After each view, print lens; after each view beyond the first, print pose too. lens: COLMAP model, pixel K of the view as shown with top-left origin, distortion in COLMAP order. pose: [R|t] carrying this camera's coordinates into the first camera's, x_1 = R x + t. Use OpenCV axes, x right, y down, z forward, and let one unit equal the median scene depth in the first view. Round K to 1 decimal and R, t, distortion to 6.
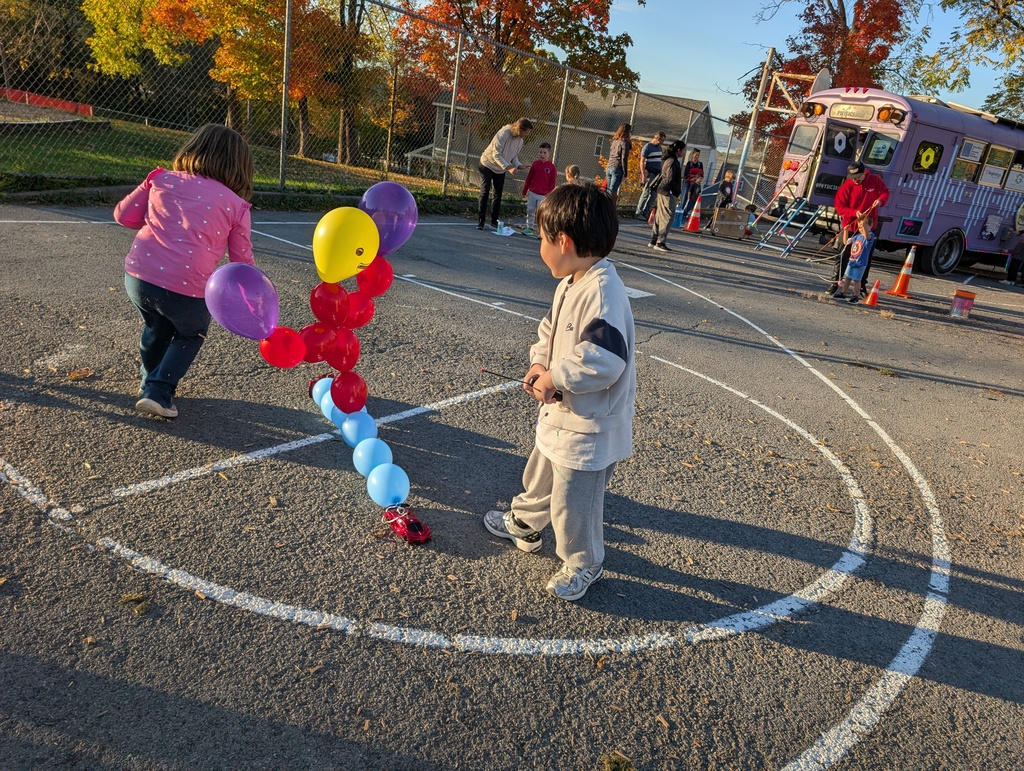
lens RADIAL K [[750.5, 0, 512.0], [0, 750.5, 385.5], [0, 0, 1]] dist [0.009450, -0.001636]
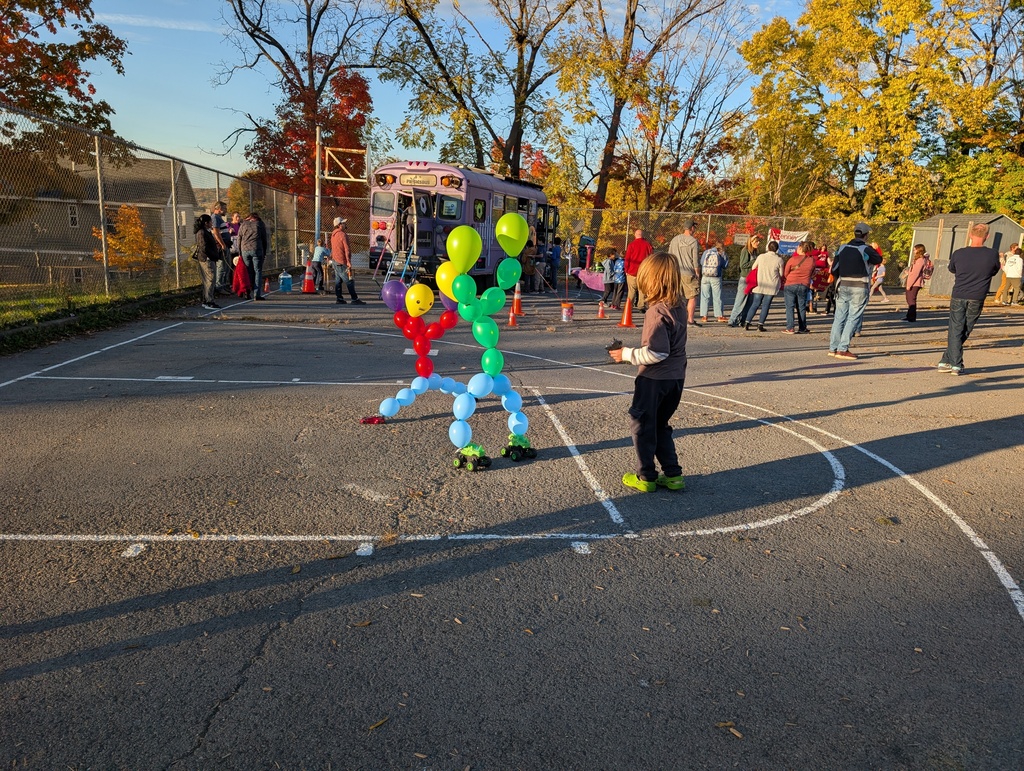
lens RADIAL K [[750.5, 0, 512.0], [0, 750.5, 385.5], [0, 0, 1]] dist [0.009450, -0.001636]
pose [[0.739383, -0.247067, 0.626315, -0.313276], [0.276394, 0.959623, 0.052258, -0.055590], [-0.613937, 0.134471, 0.777817, -0.032736]]
